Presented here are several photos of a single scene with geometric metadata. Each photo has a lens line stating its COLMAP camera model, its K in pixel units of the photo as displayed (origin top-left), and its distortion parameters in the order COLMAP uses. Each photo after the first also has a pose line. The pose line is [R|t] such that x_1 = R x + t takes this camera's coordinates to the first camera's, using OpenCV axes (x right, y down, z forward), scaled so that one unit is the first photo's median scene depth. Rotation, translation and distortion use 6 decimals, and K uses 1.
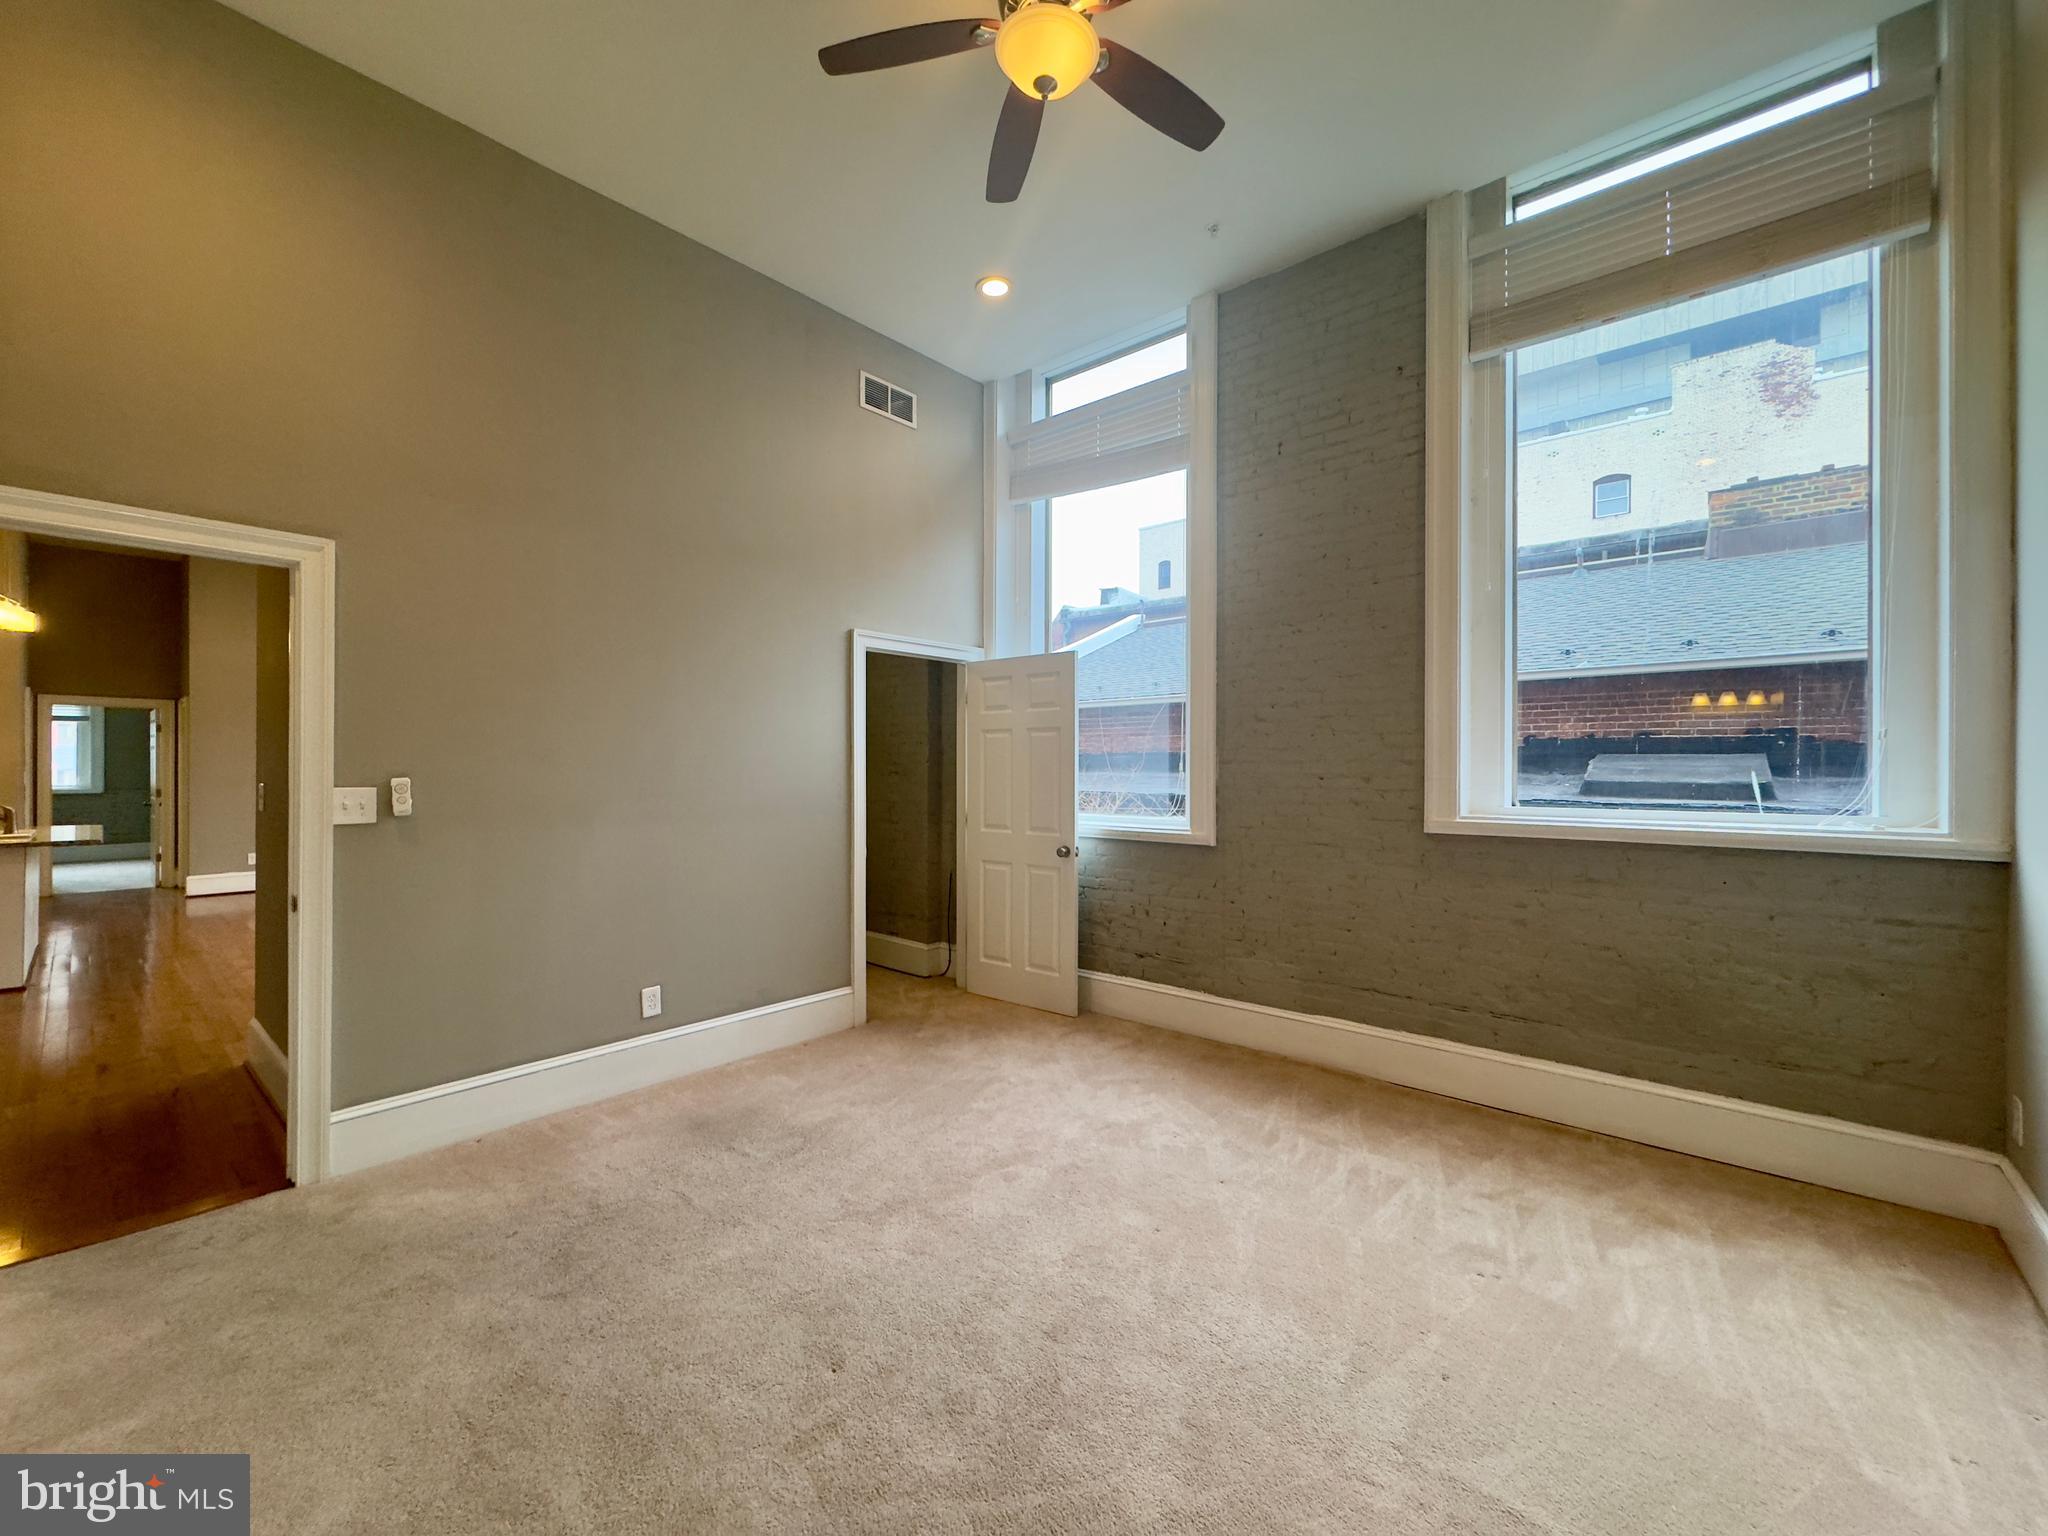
lens RADIAL K [[812.2, 0, 1023.9], [0, 812.2, 768.8], [0, 0, 1]] dist [-0.006402, -0.000033]
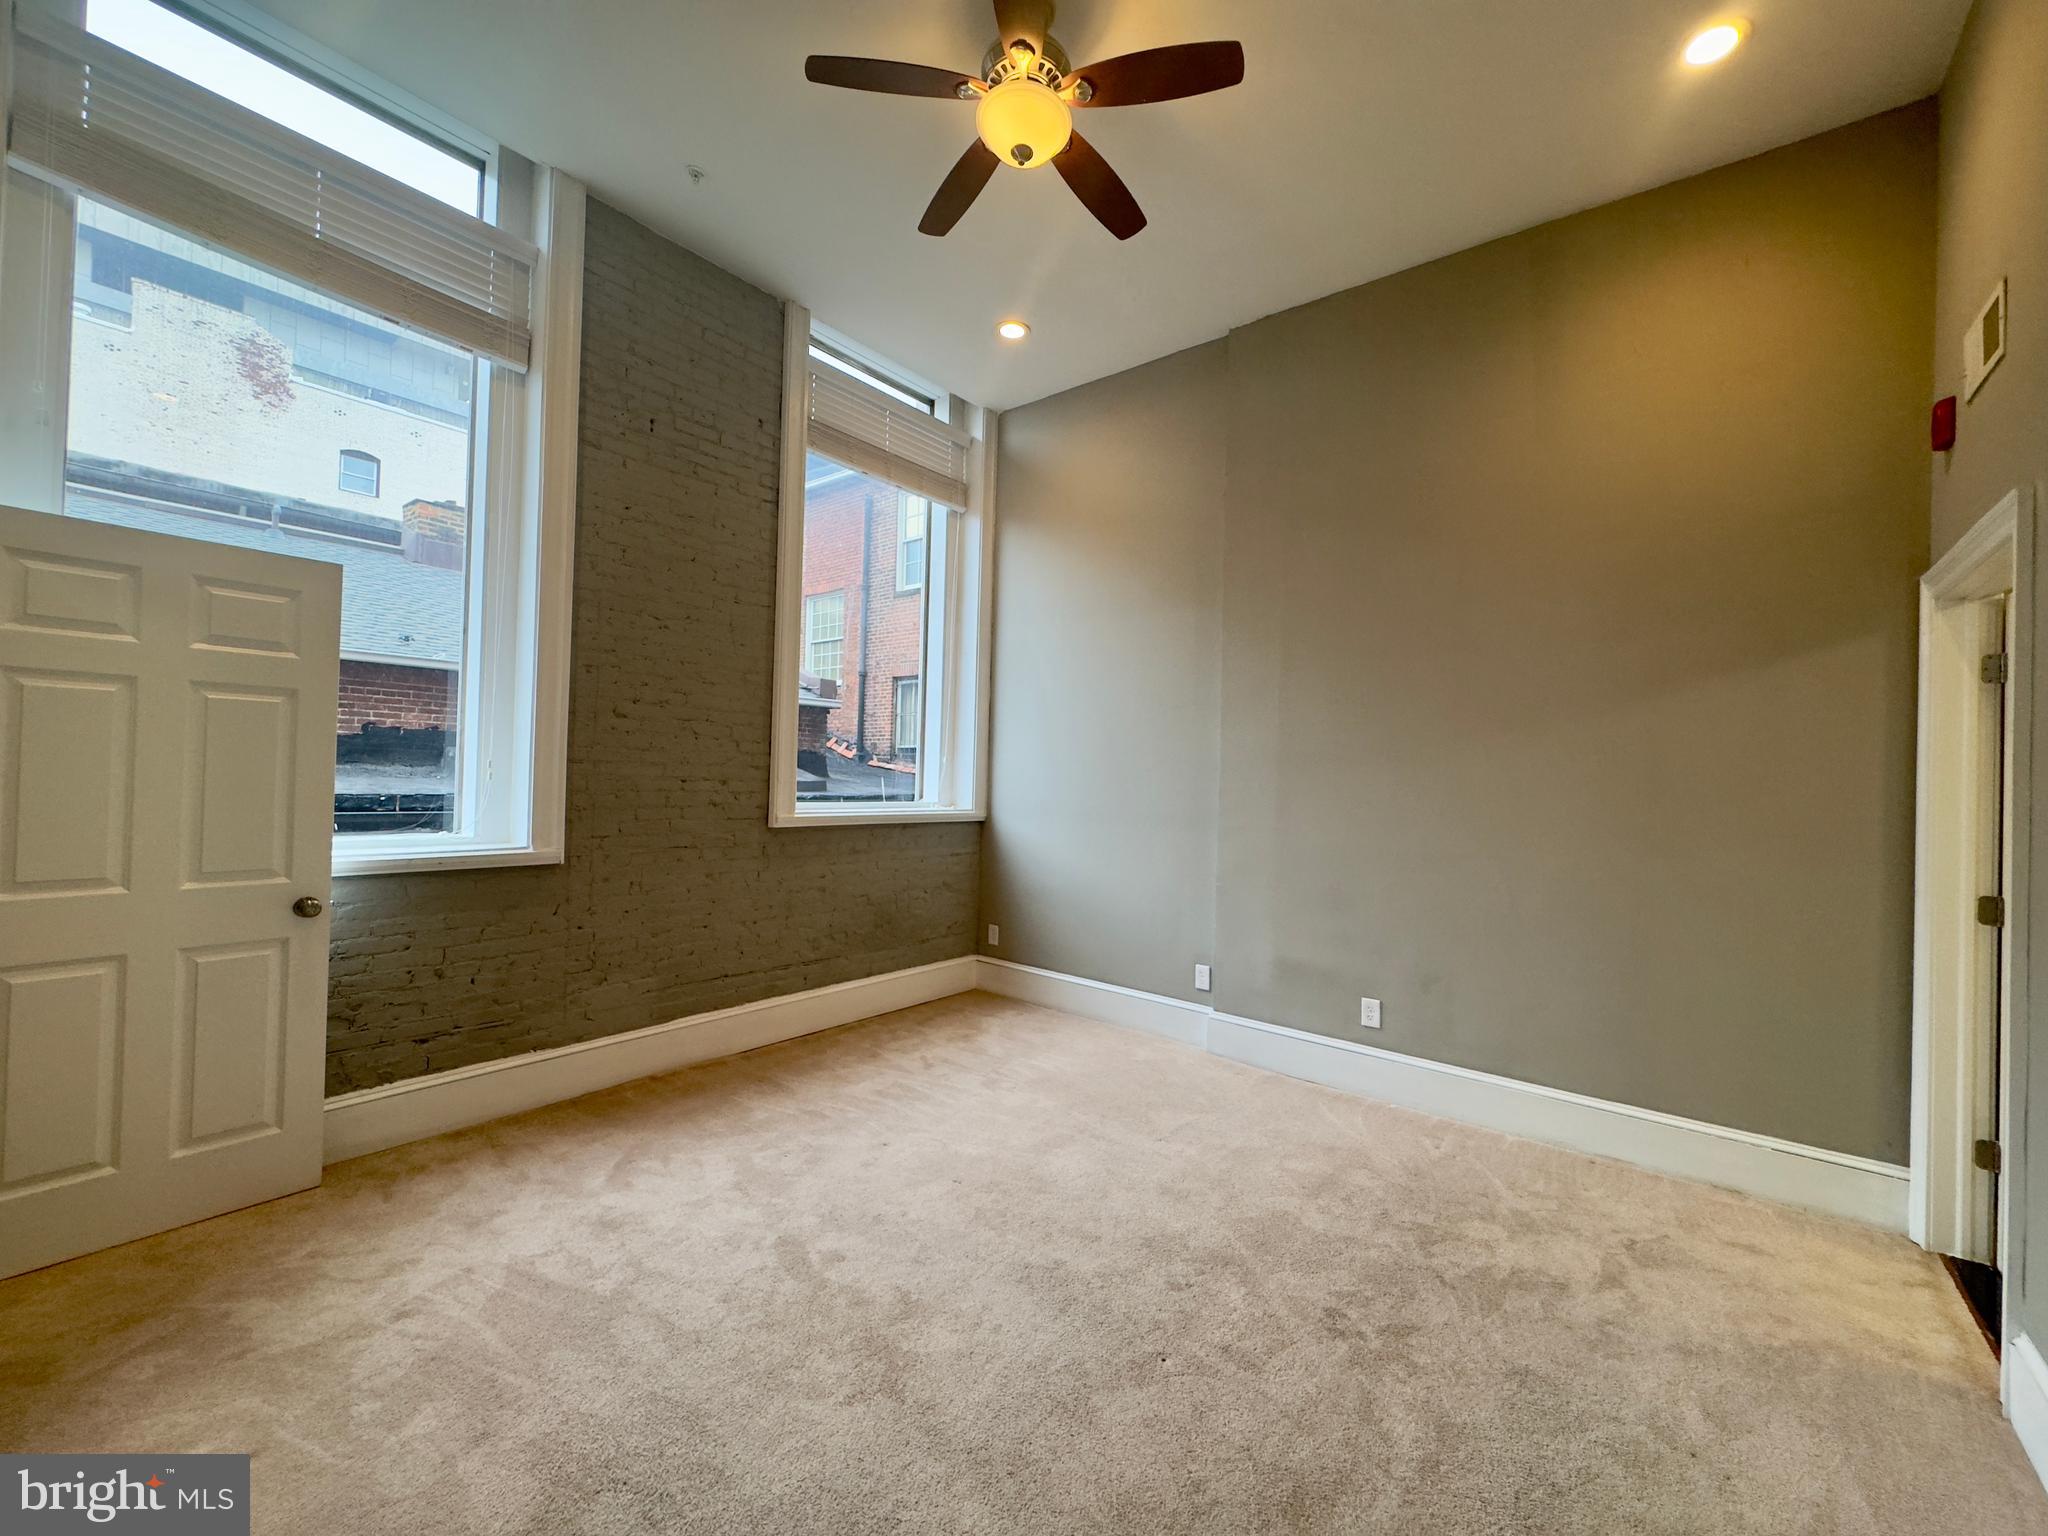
lens RADIAL K [[812.2, 0, 1022.6], [0, 812.2, 766.8], [0, 0, 1]] dist [-0.006402, -0.000033]
pose [[-0.026242, 0.008964, 0.999615, -0.686810], [-0.028604, 0.999544, -0.009714, -0.008332], [-0.999246, -0.028848, -0.025973, 0.653987]]
